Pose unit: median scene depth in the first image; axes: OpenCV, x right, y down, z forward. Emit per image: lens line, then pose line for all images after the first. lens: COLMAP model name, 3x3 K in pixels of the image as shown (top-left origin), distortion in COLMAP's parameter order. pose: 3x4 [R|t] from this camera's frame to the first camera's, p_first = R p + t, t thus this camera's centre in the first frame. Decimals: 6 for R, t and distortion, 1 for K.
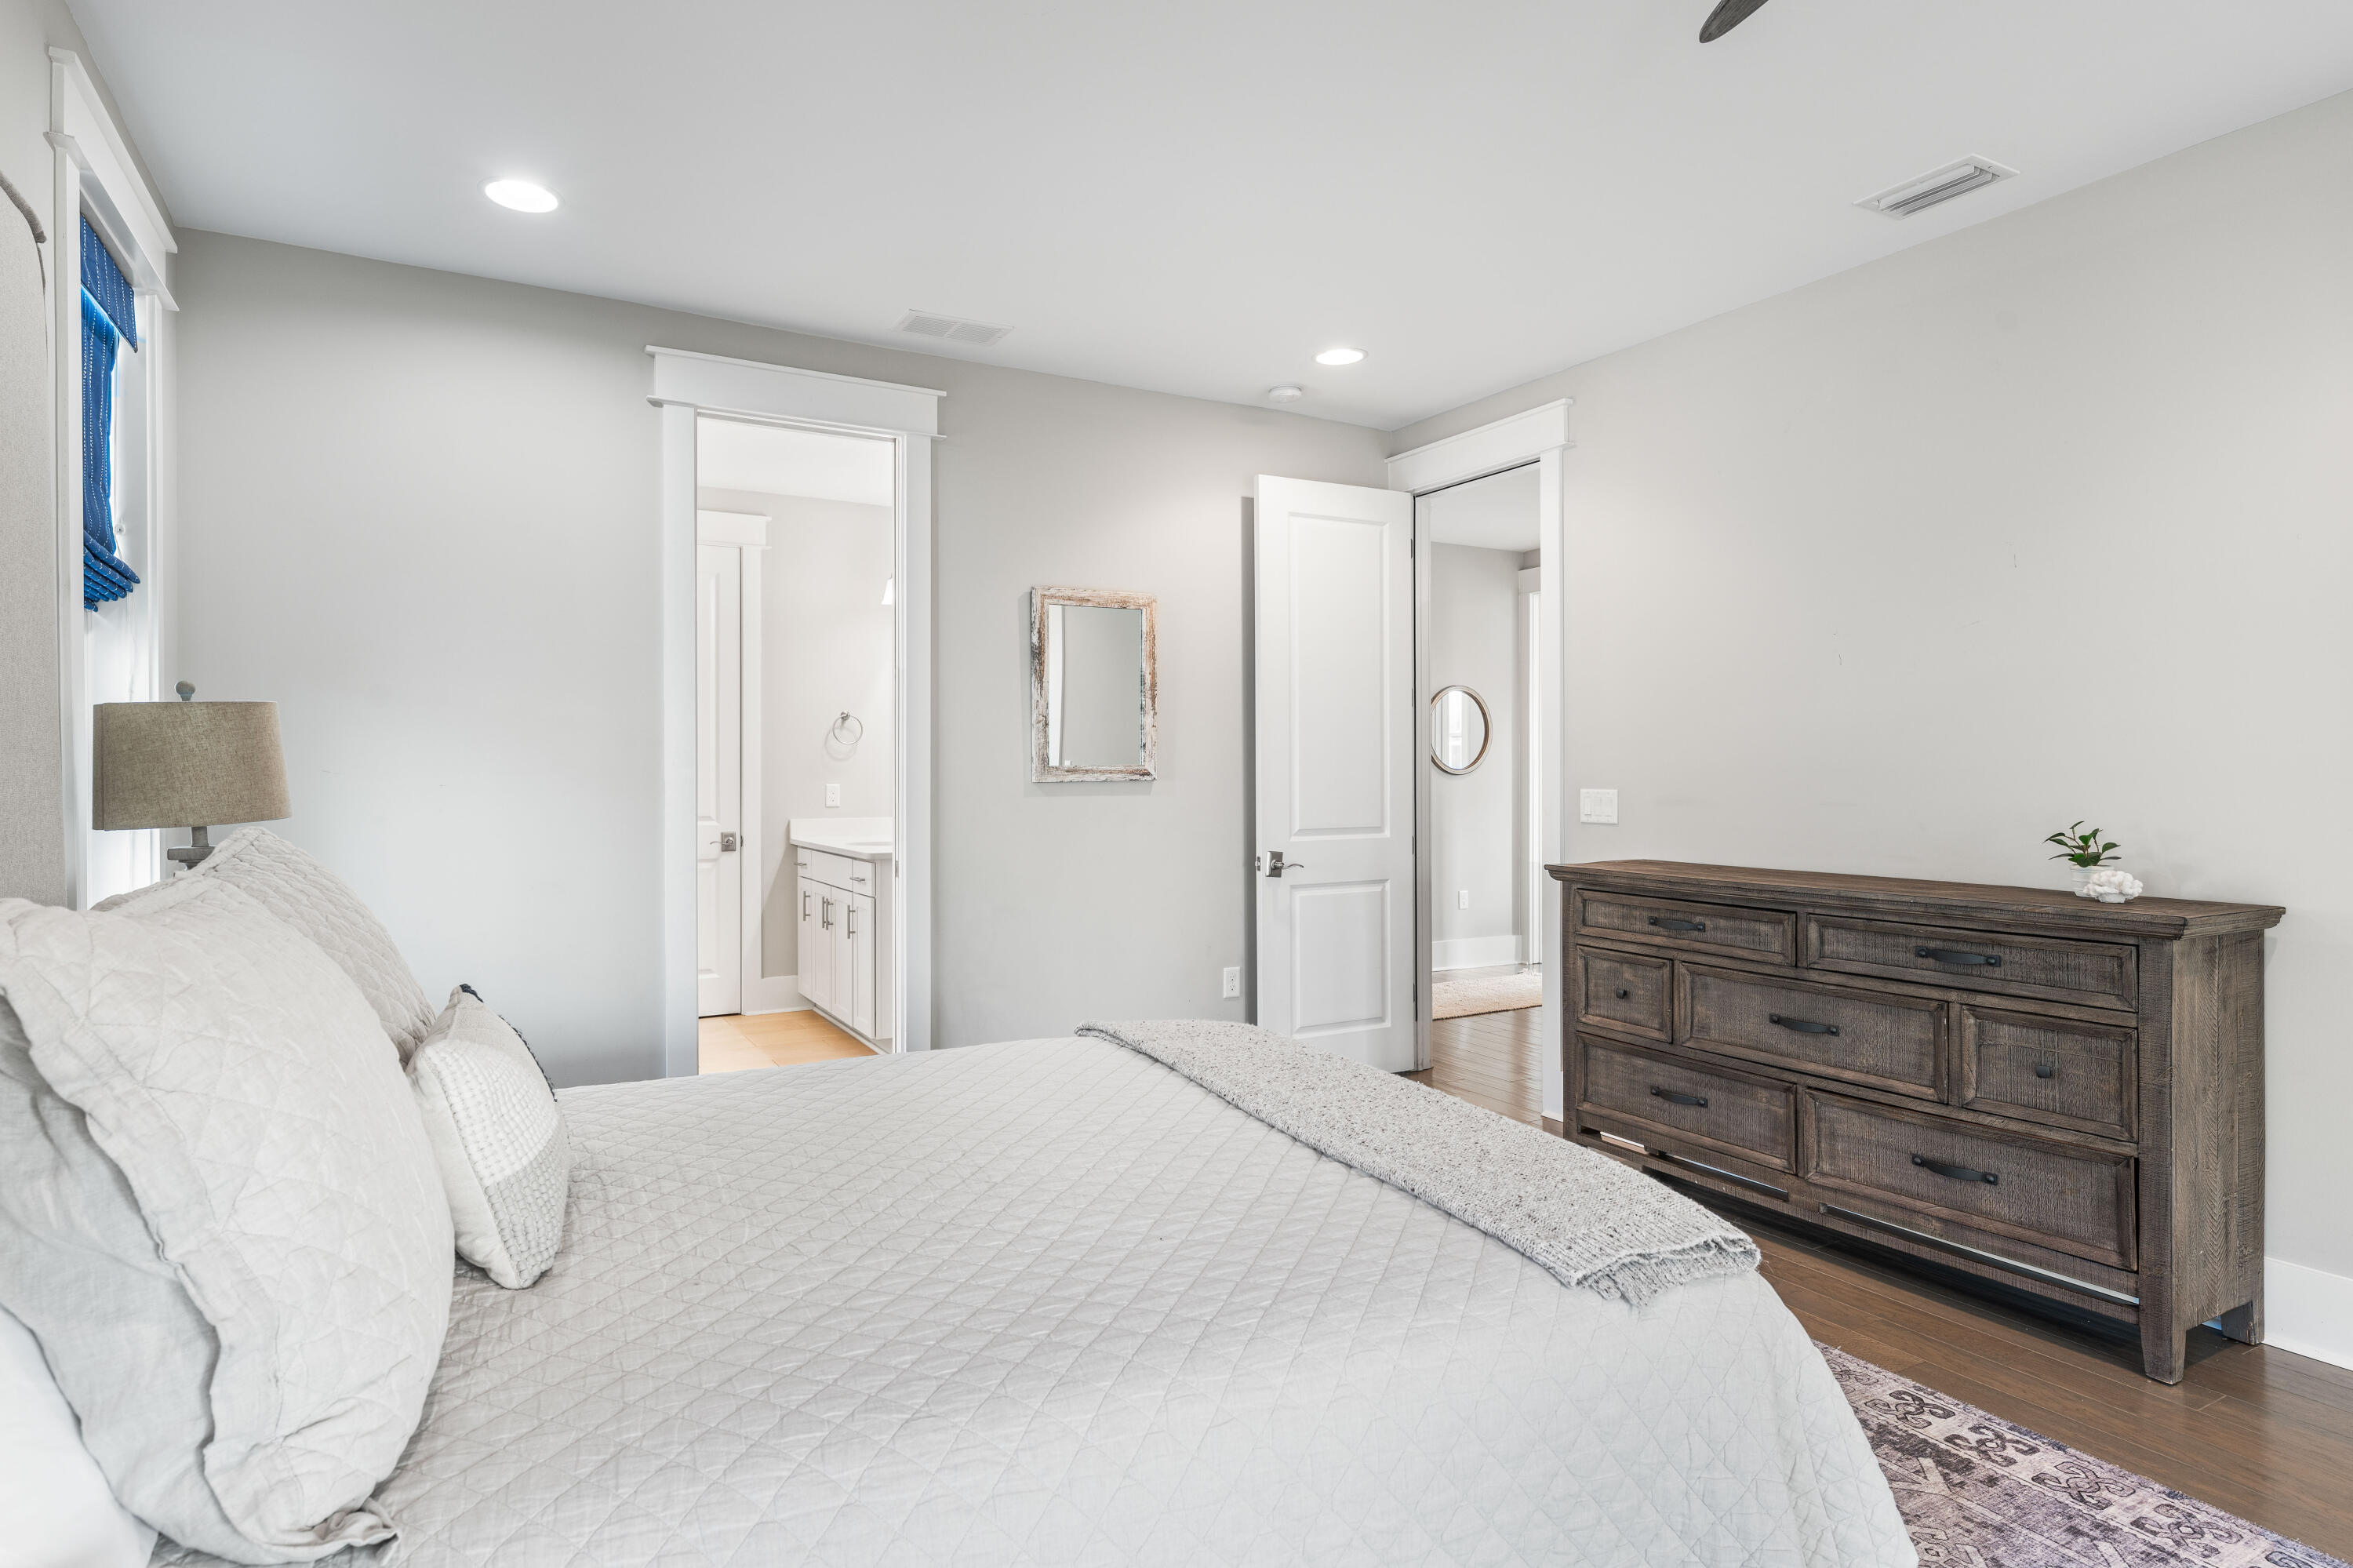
lens RADIAL K [[1275.2, 0, 1179.9], [0, 1275.2, 774.0], [0, 0, 1]] dist [0.000643, -0.000145]
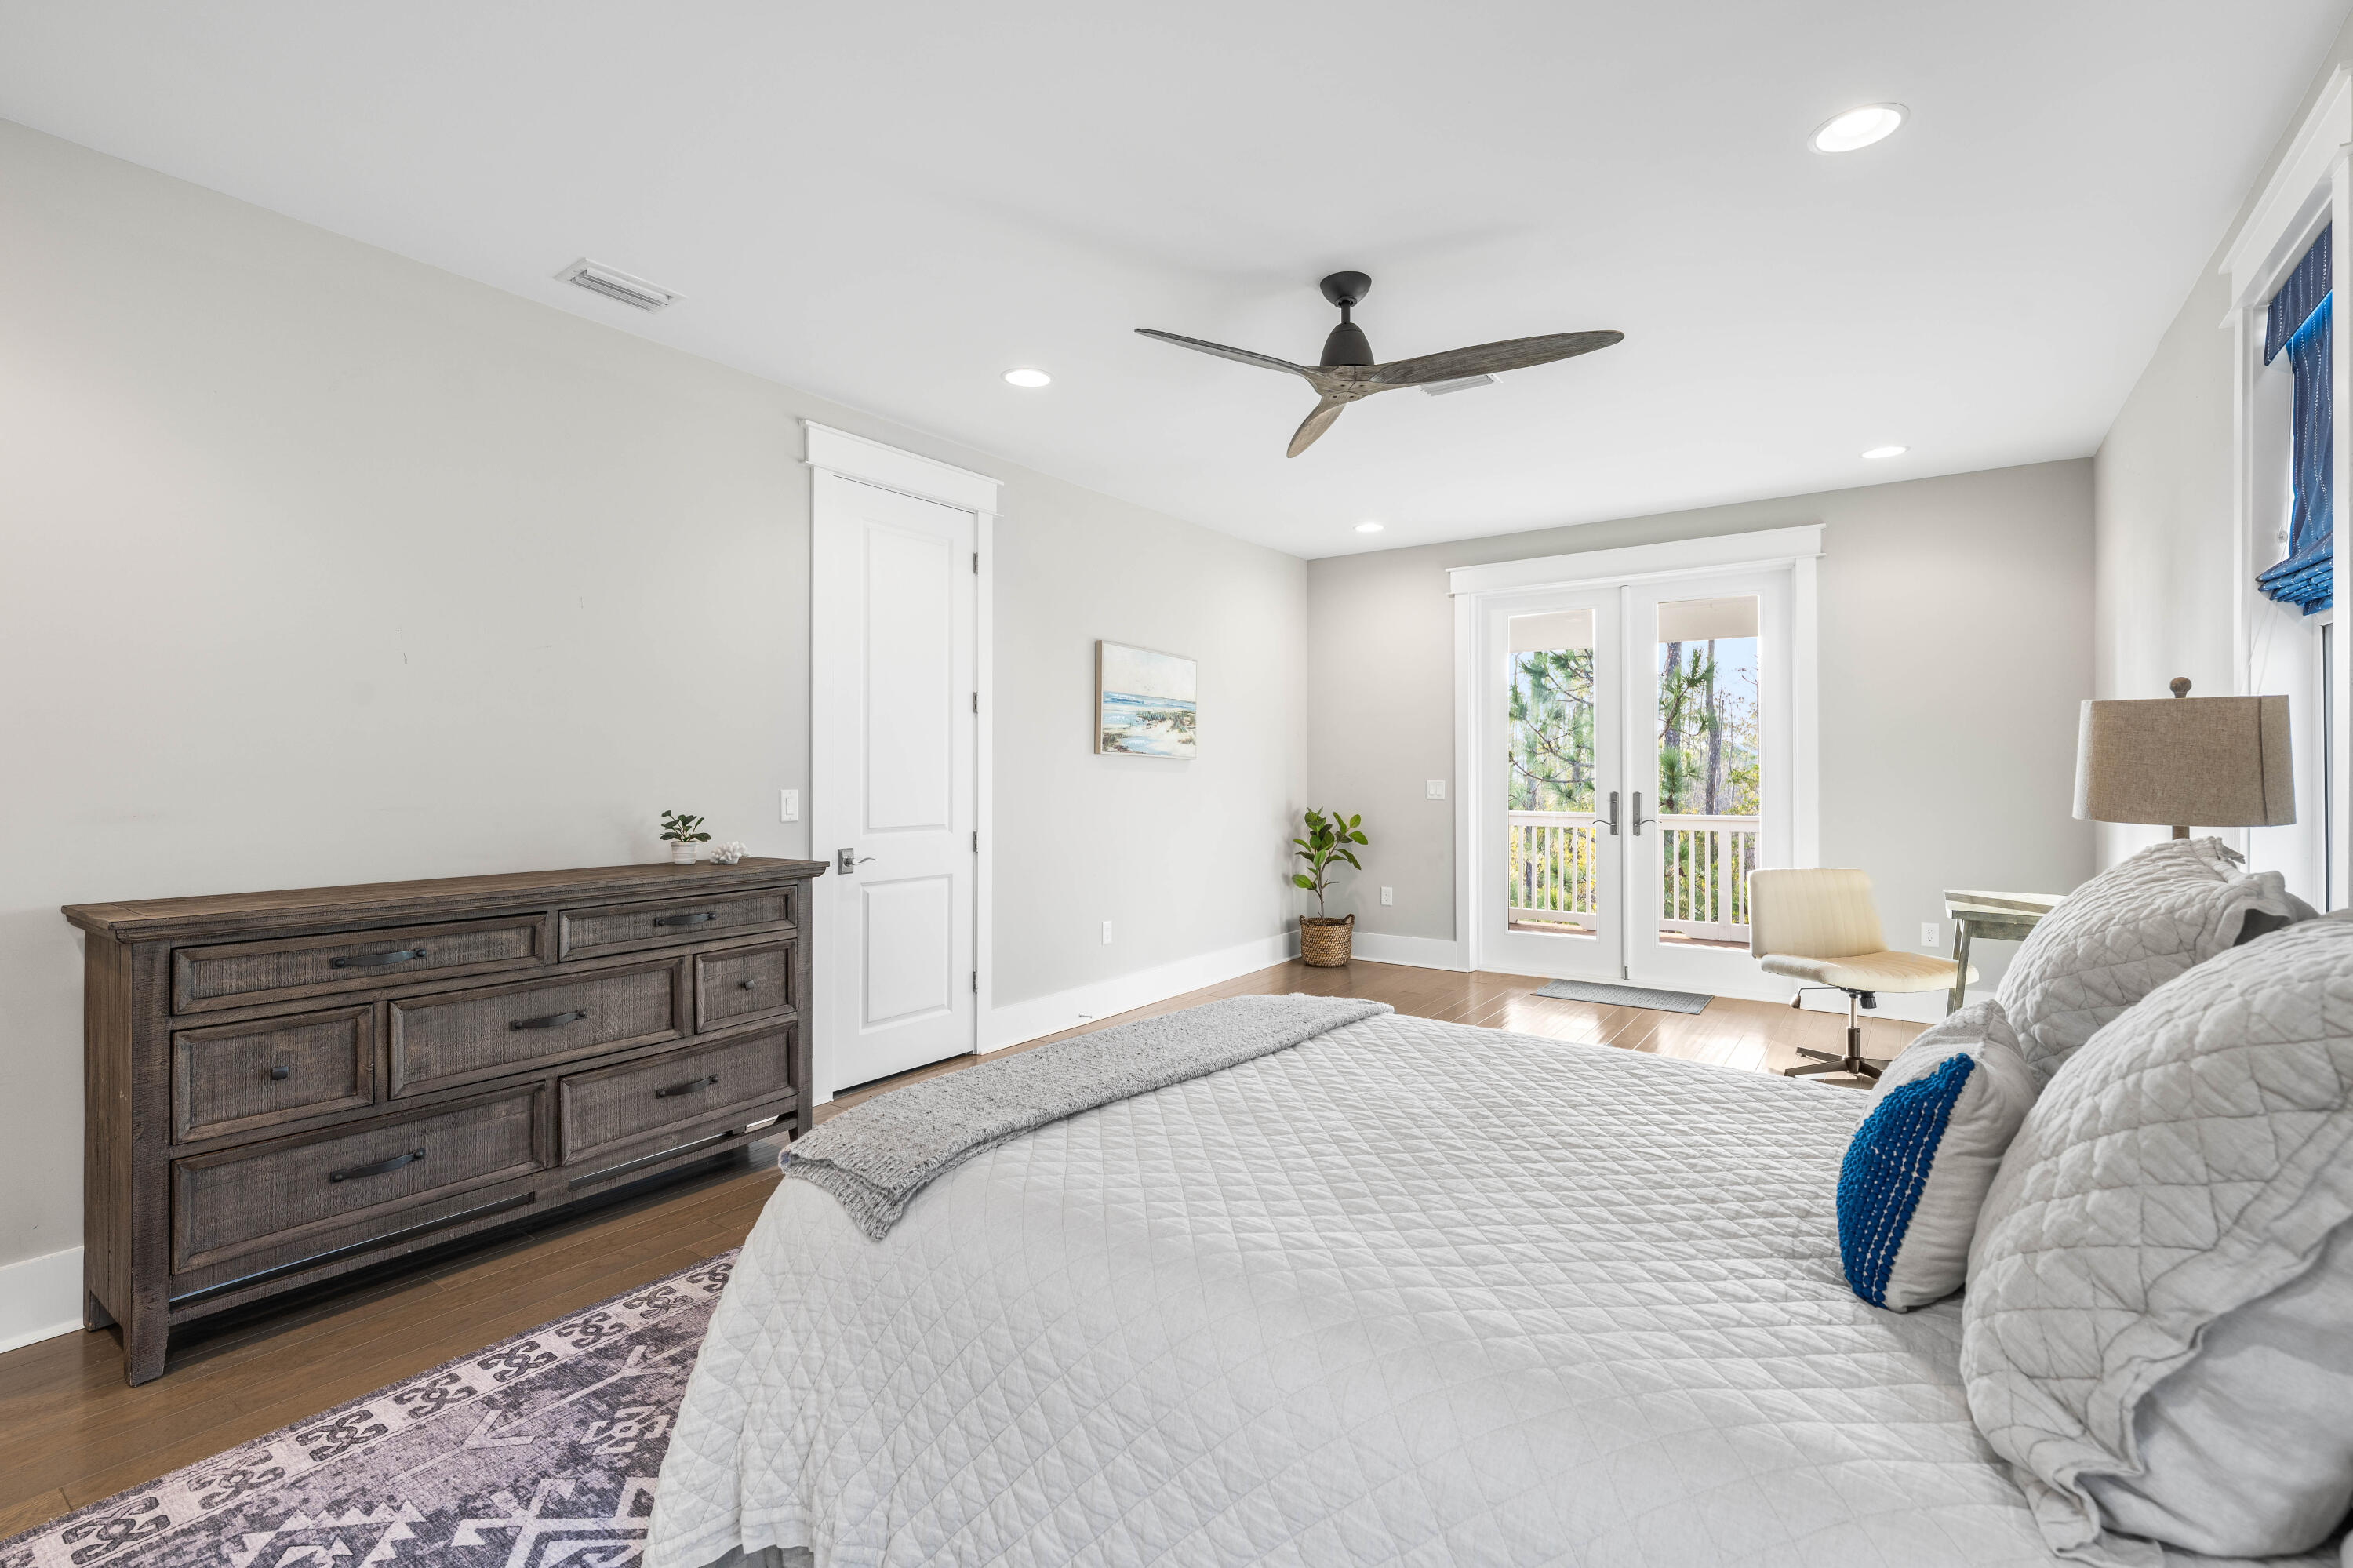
lens RADIAL K [[1064.2, 0, 1170.4], [0, 1064.2, 771.4], [0, 0, 1]] dist [0.011909, -0.000315]
pose [[-0.418388, 0.002314, 0.908265, -0.511417], [0.003509, 0.999993, -0.000931, -0.001731], [-0.908262, 0.002798, -0.418394, 0.913091]]
